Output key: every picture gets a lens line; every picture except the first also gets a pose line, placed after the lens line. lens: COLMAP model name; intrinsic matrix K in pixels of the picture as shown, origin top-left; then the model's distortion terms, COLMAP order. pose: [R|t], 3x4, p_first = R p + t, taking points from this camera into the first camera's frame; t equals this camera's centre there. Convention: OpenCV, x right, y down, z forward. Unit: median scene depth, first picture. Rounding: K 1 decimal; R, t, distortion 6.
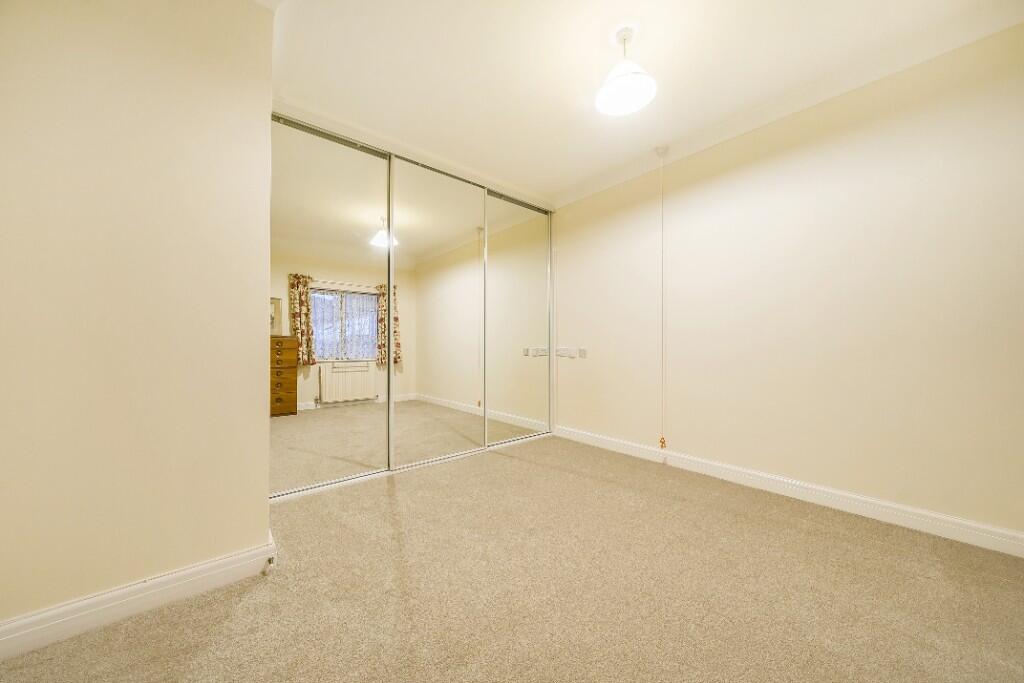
lens RADIAL K [[349.9, 0, 511.2], [0, 349.9, 339.6], [0, 0, 1]] dist [-0.002703, -0.000094]
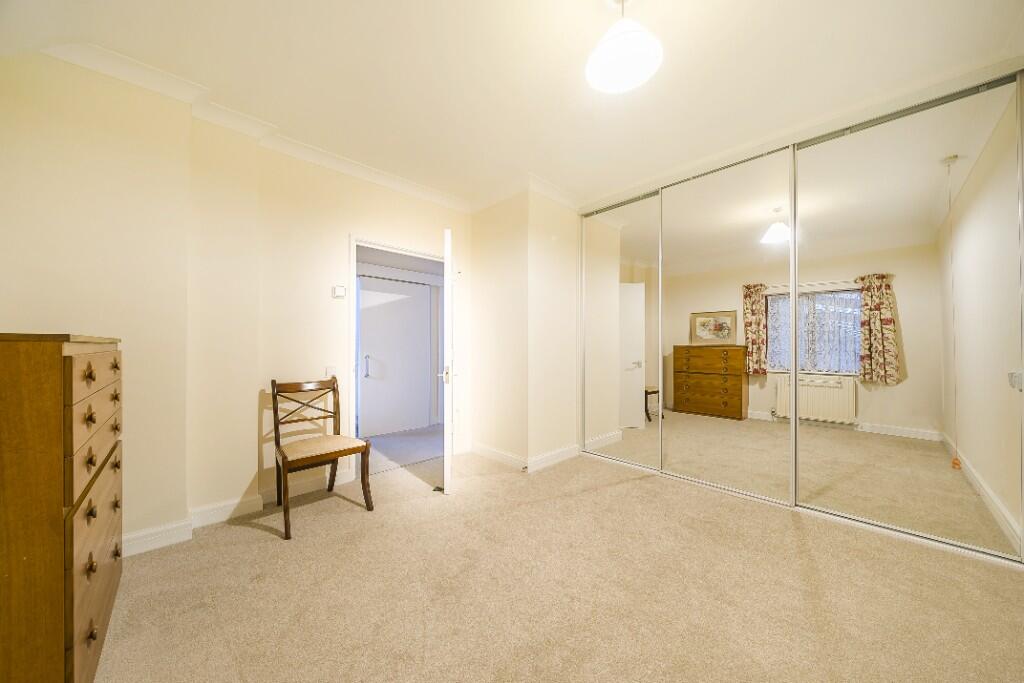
lens RADIAL K [[349.9, 0, 511.2], [0, 349.9, 345.0], [0, 0, 1]] dist [-0.002703, -0.000094]
pose [[0.096366, 0.001162, -0.995345, 0.342290], [0.002466, 0.999996, 0.001406, -0.013334], [0.995343, -0.002590, 0.096362, 0.207276]]
